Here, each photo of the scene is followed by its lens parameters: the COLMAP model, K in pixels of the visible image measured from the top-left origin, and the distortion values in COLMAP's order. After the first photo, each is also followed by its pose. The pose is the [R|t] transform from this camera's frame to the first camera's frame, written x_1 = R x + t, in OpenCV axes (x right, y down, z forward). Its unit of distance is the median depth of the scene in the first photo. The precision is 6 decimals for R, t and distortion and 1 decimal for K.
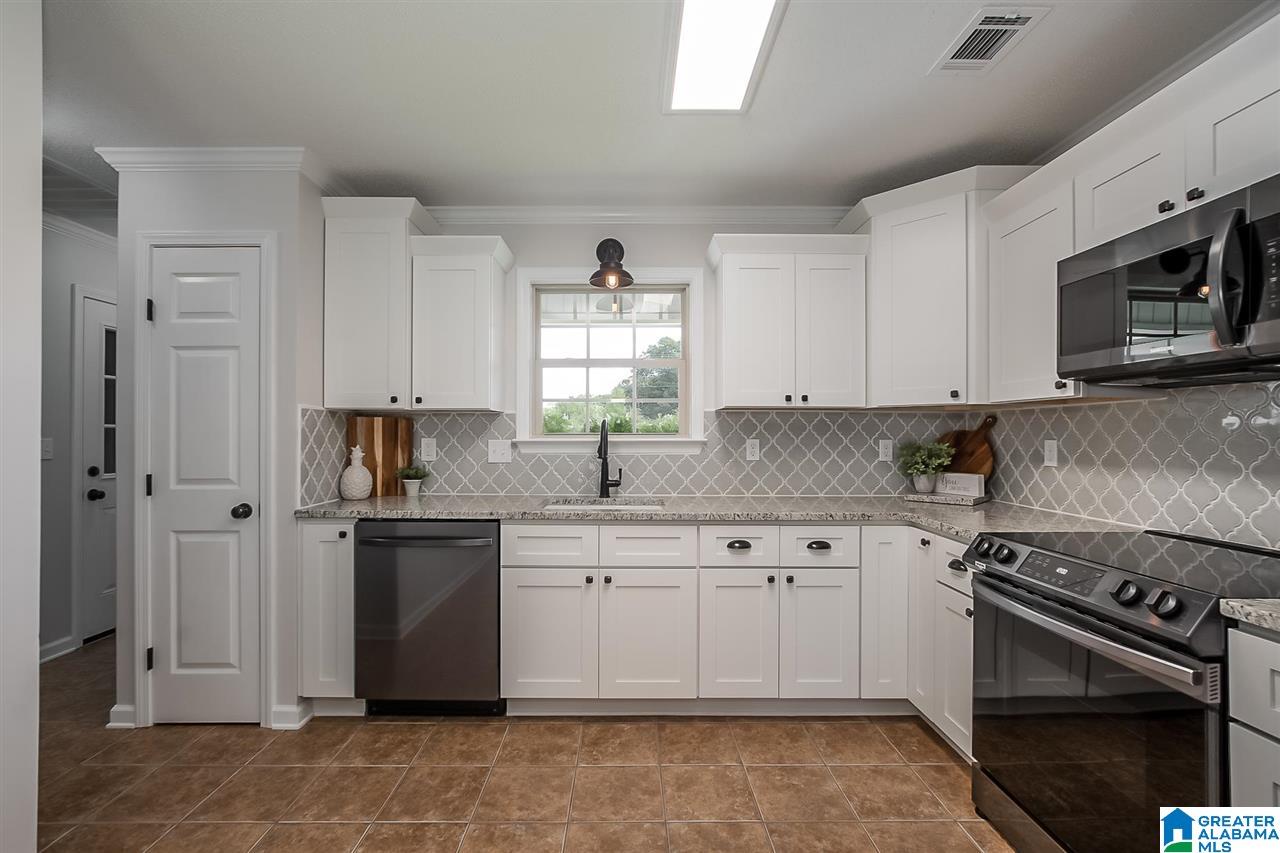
lens RADIAL K [[575.1, 0, 628.9], [0, 575.1, 430.4], [0, 0, 1]] dist [-0.029592, 0.000493]
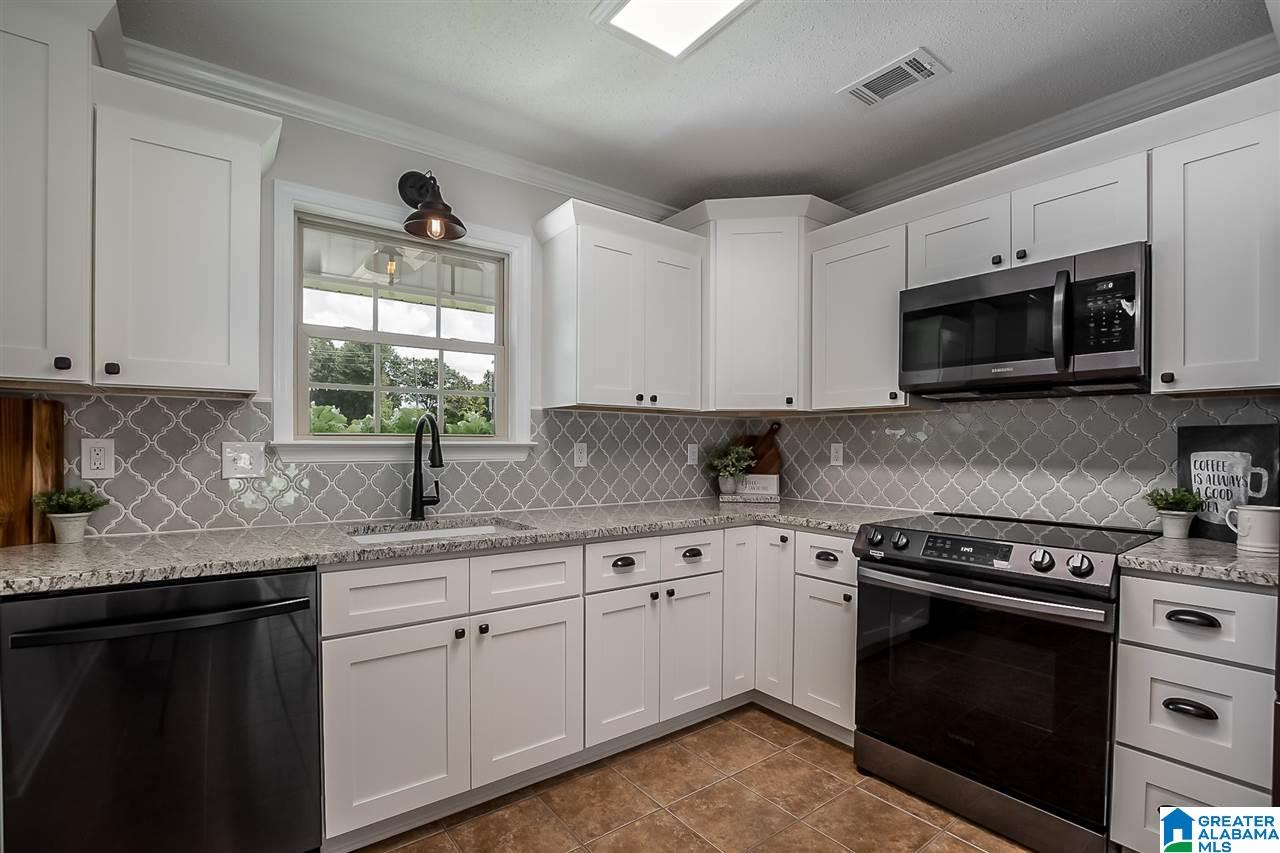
lens RADIAL K [[584.4, 0, 637.5], [0, 584.4, 453.5], [0, 0, 1]] dist [-0.044668, 0.000658]
pose [[0.795513, -0.006720, 0.605900, -0.292969], [-0.006902, 0.999773, 0.020149, 0.014760], [-0.605898, -0.020211, 0.795286, 0.255438]]
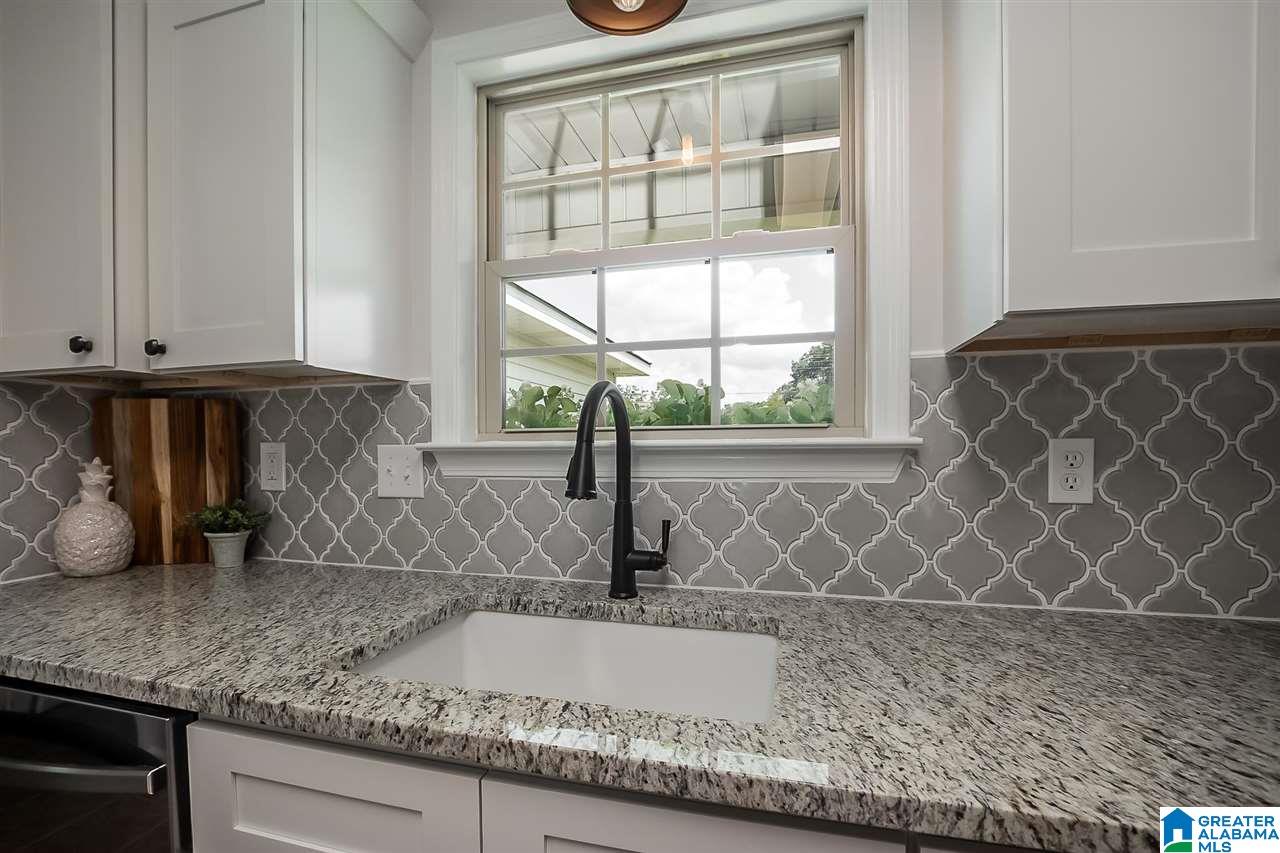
lens RADIAL K [[577.2, 0, 635.2], [0, 577.2, 460.7], [0, 0, 1]] dist [-0.026354, 0.000416]
pose [[0.963468, 0.000390, -0.267822, 0.071594], [0.008402, 0.999463, 0.031681, 0.017717], [0.267690, -0.032774, 0.962947, 0.698572]]
